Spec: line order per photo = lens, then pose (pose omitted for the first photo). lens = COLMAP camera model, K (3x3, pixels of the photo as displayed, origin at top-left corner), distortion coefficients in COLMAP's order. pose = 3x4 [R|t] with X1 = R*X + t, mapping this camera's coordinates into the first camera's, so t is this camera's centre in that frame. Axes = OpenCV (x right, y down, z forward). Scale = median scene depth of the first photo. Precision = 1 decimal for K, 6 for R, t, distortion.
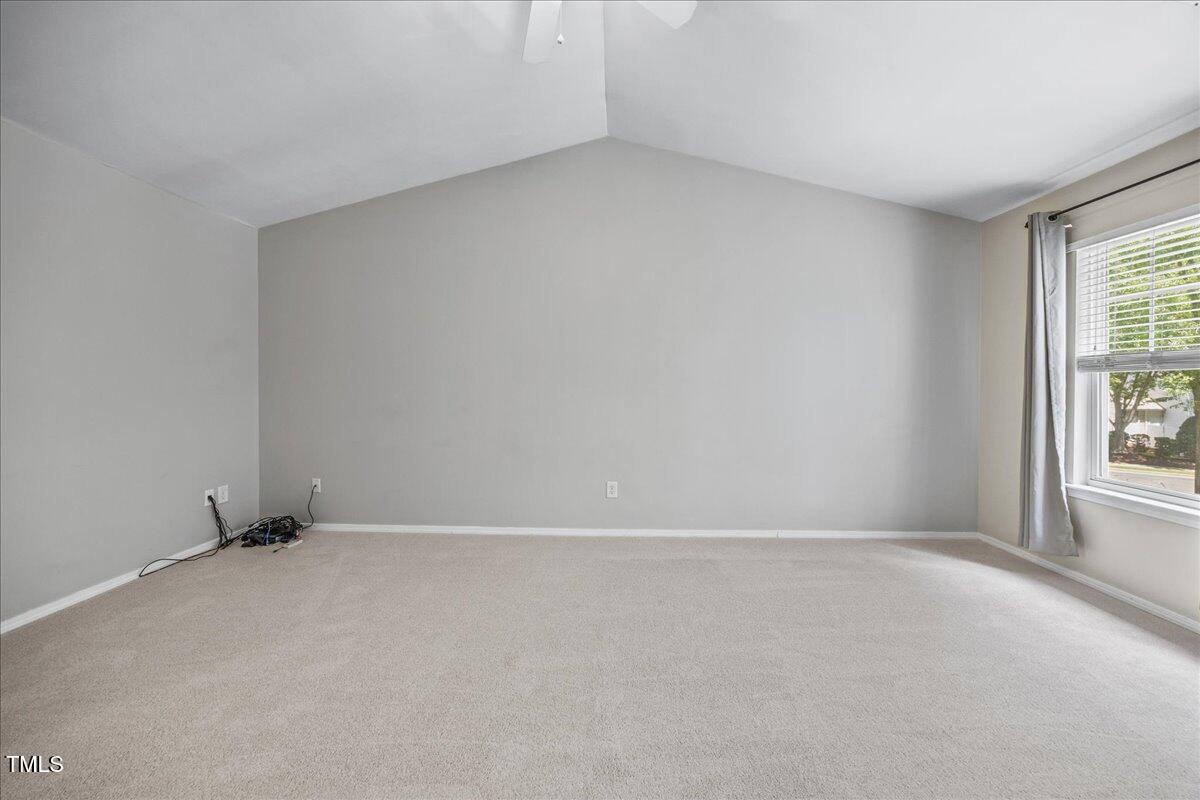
lens RADIAL K [[457.6, 0, 605.0], [0, 457.6, 392.0], [0, 0, 1]] dist [-0.005692, 0.000329]
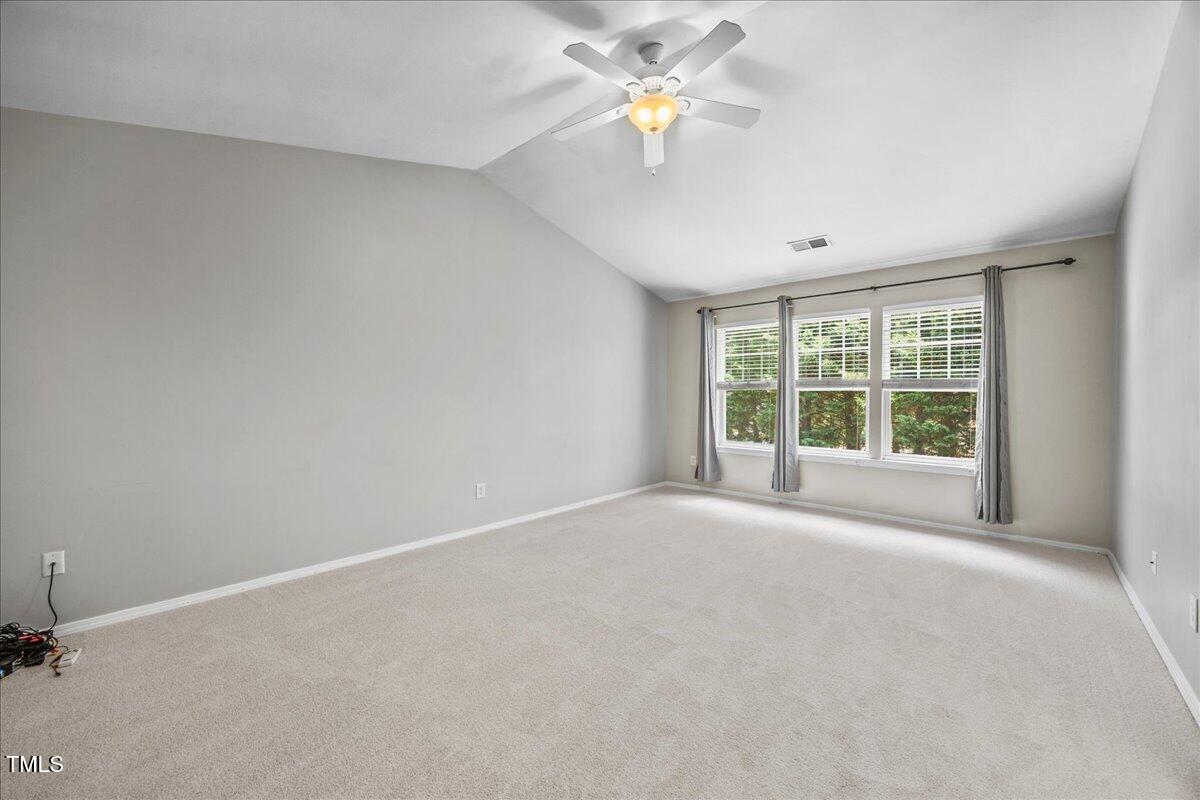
lens RADIAL K [[459.0, 0, 606.8], [0, 459.0, 396.5], [0, 0, 1]] dist [-0.003342, 0.000162]
pose [[0.639233, 0.000385, 0.769013, -0.715944], [0.014010, 0.999828, -0.012146, 0.005600], [-0.768886, 0.018539, 0.639117, 0.066637]]
